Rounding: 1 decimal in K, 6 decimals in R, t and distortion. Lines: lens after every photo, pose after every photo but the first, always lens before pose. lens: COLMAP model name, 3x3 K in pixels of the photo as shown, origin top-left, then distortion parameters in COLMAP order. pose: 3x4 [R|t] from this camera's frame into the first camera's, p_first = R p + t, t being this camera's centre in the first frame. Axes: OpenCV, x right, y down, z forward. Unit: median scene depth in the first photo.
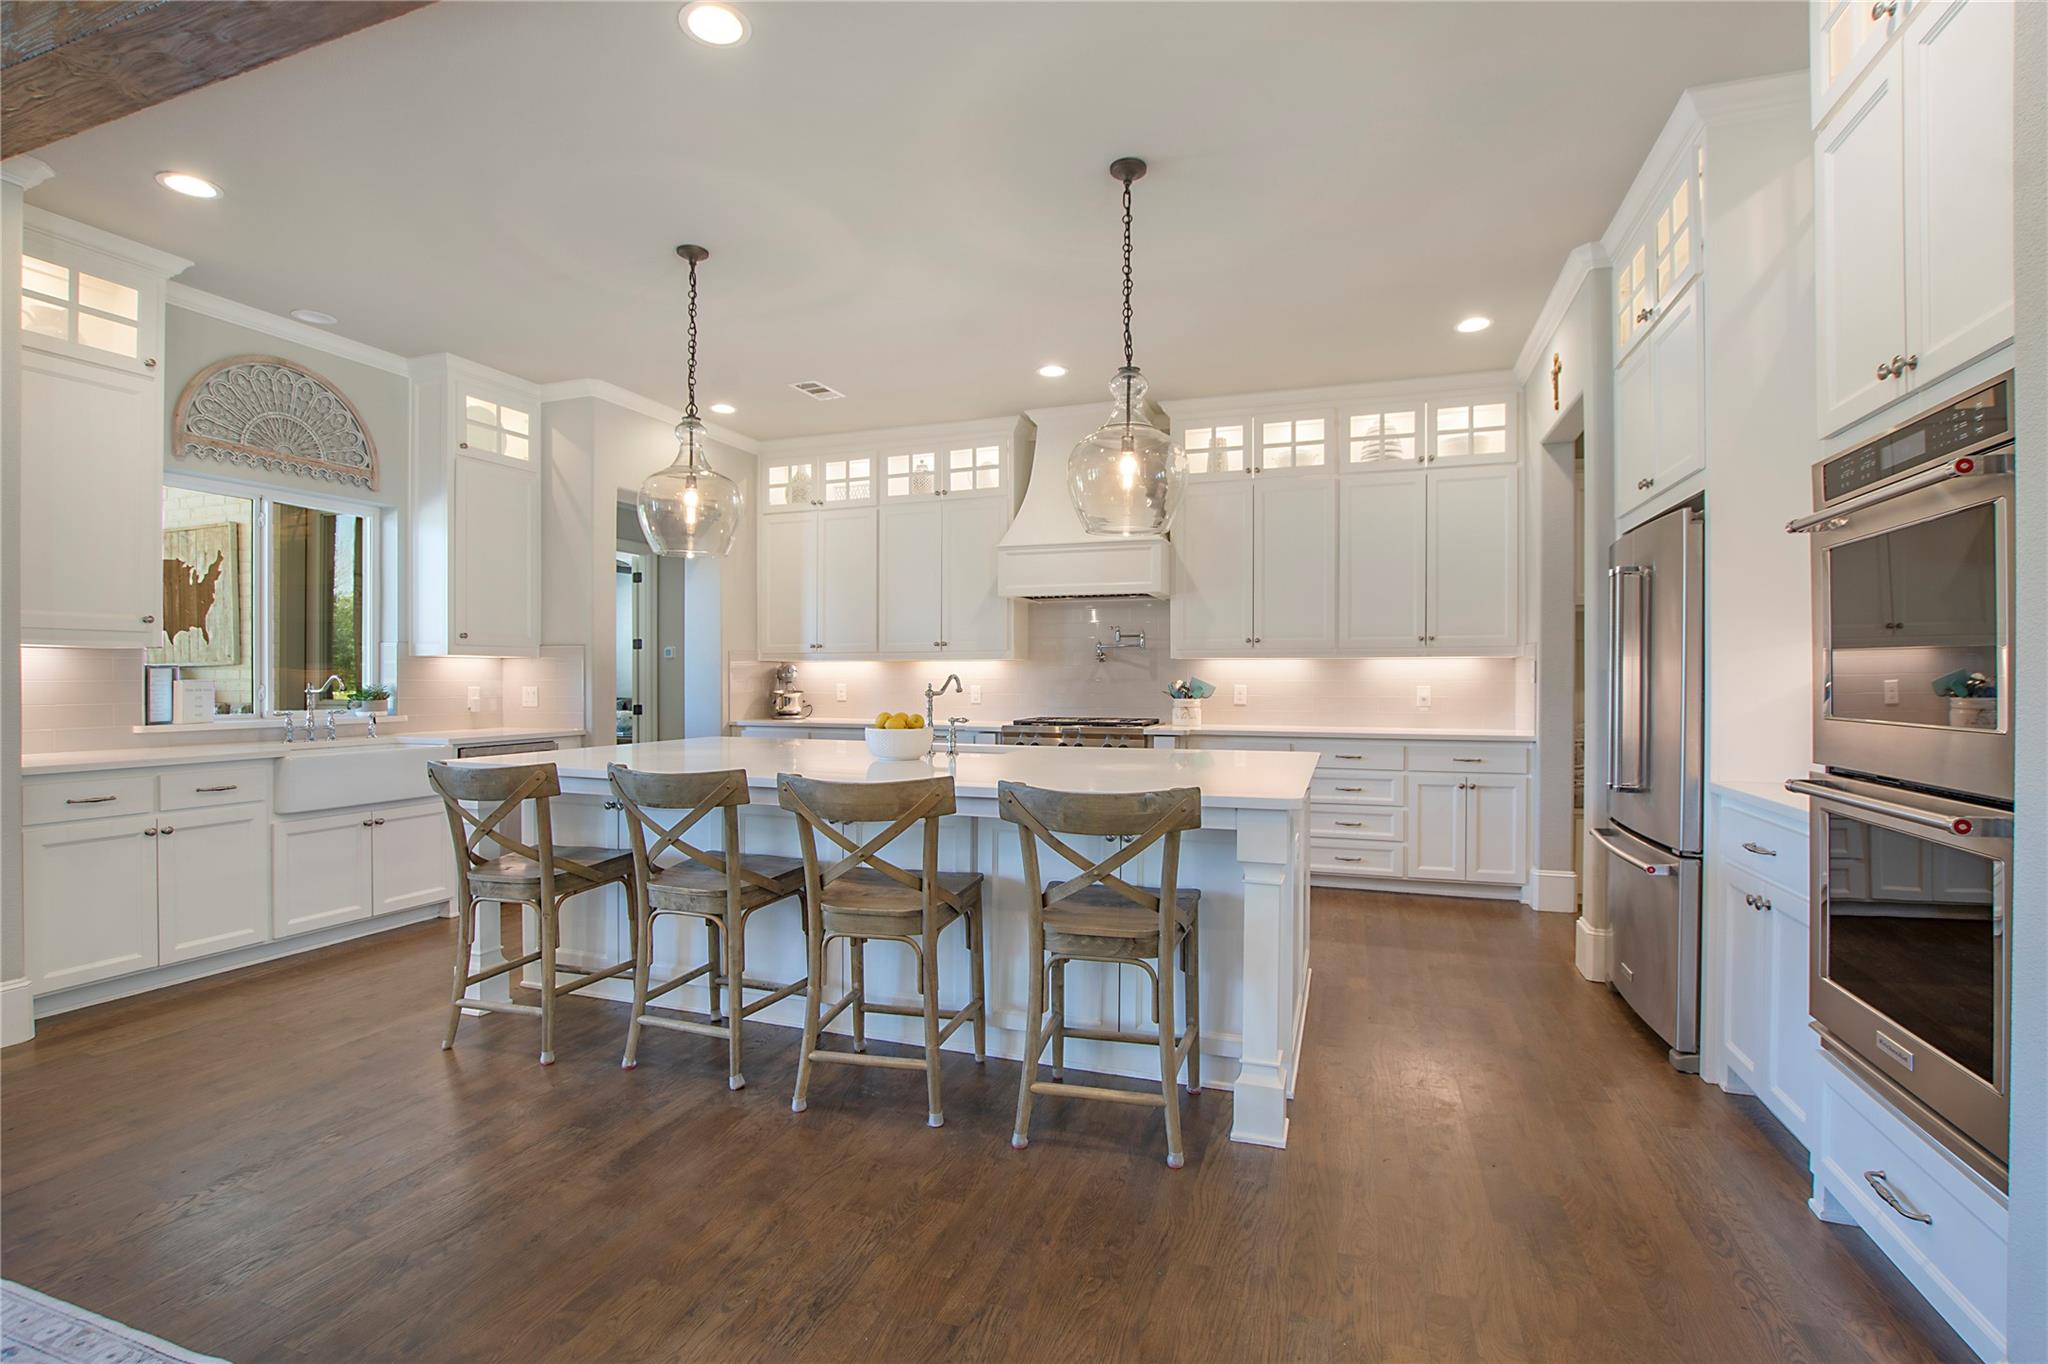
lens RADIAL K [[915.9, 0, 1018.2], [0, 915.9, 683.9], [0, 0, 1]] dist [-0.029145, 0.001435]
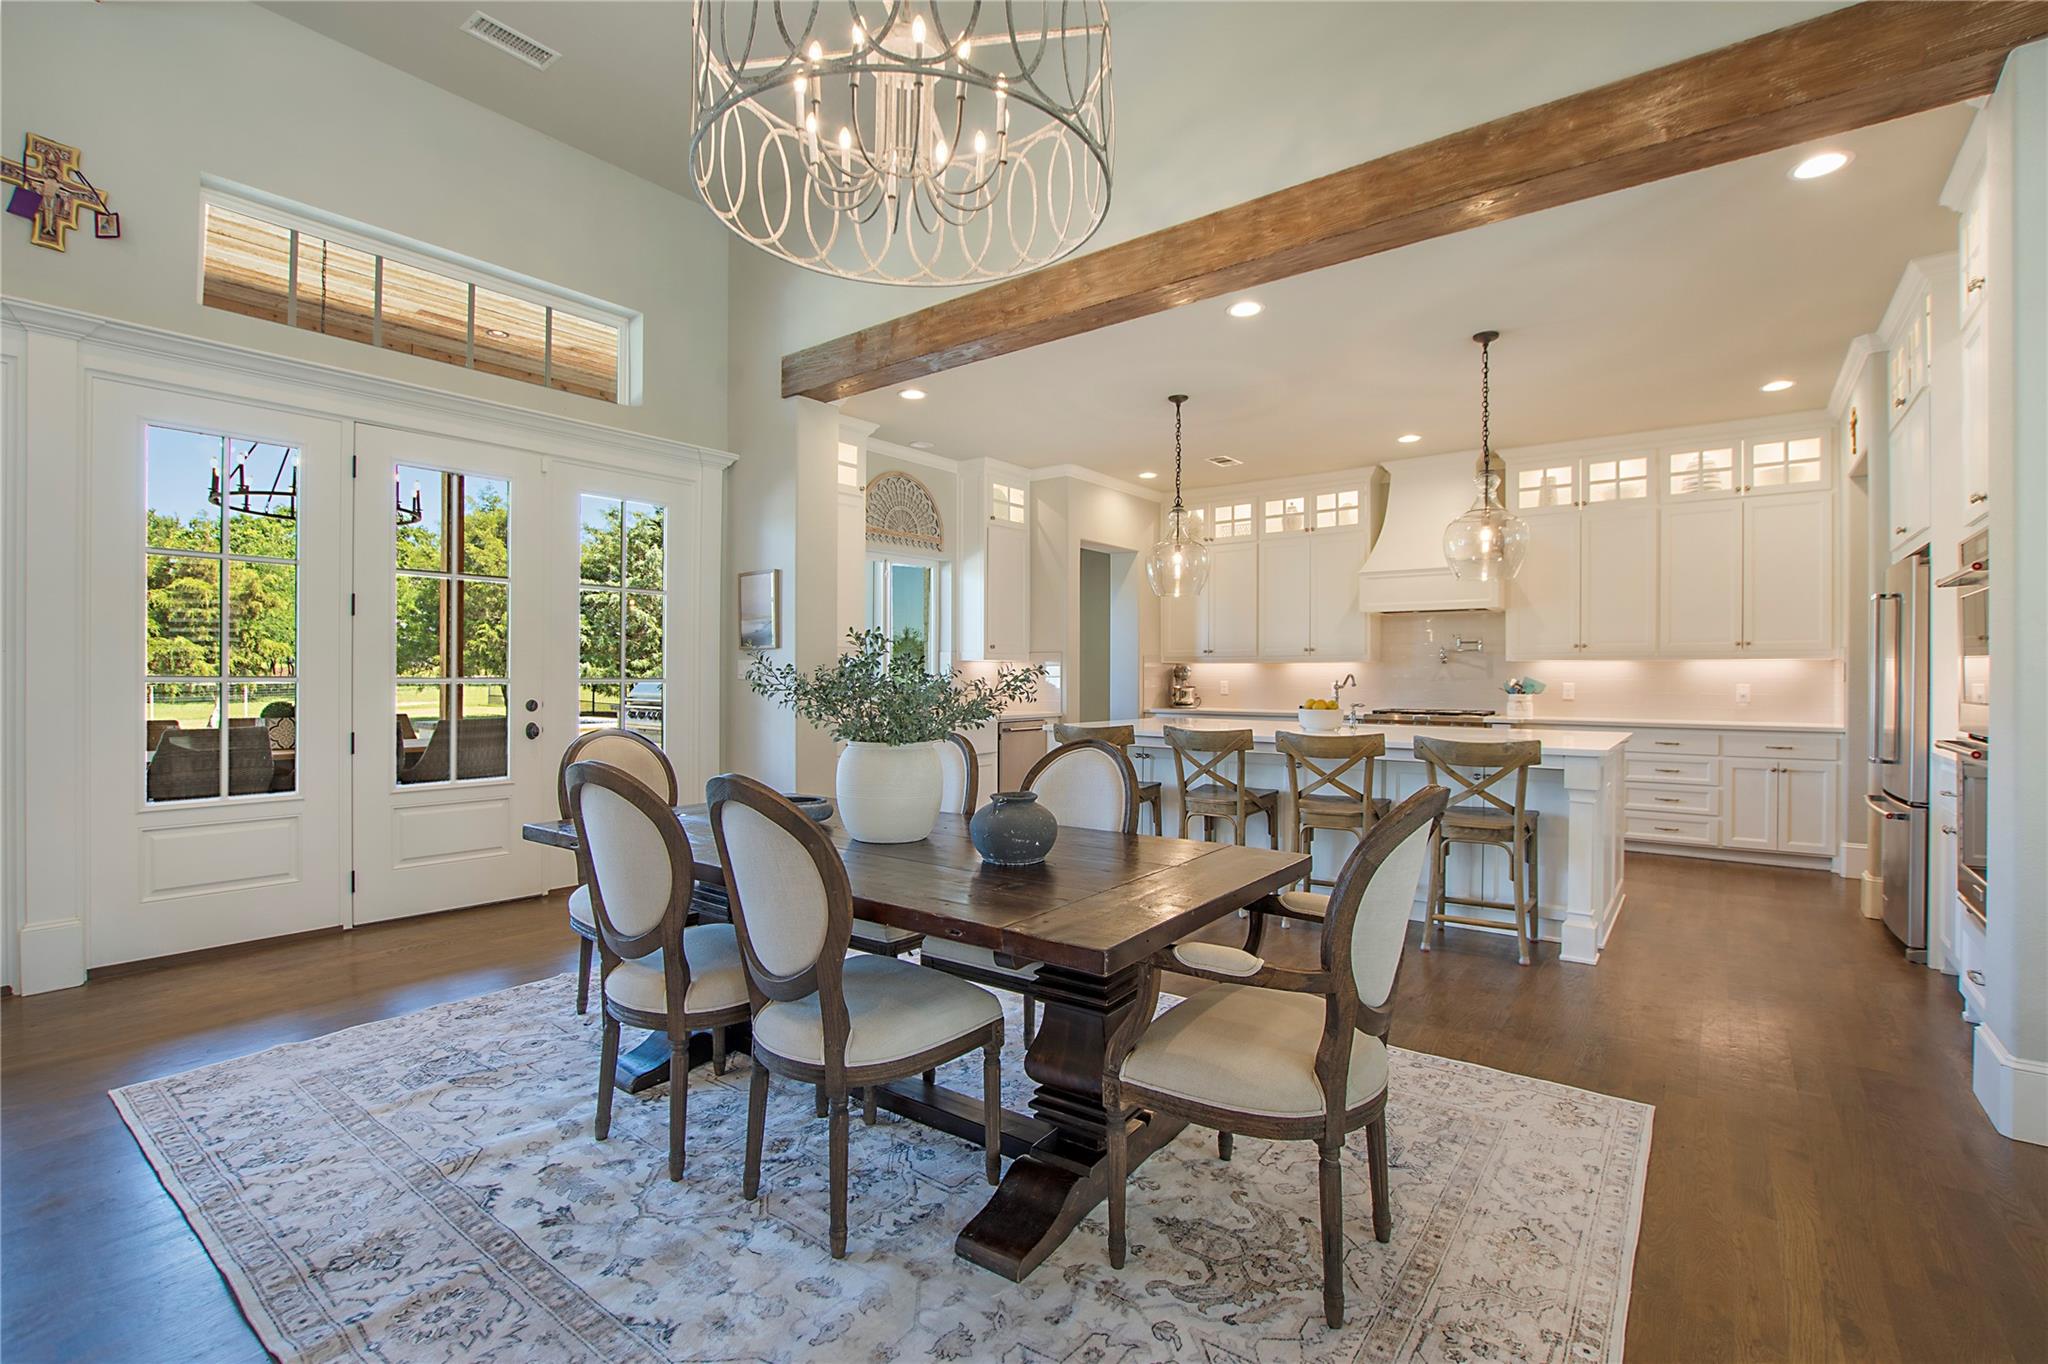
lens RADIAL K [[915.9, 0, 1079.8], [0, 915.9, 678.3], [0, 0, 1]] dist [-0.029145, 0.001435]
pose [[0.966985, 0.002977, -0.254817, -0.080535], [-0.004062, 0.999985, -0.003732, 0.002486], [0.254802, 0.004644, 0.966982, -0.344346]]
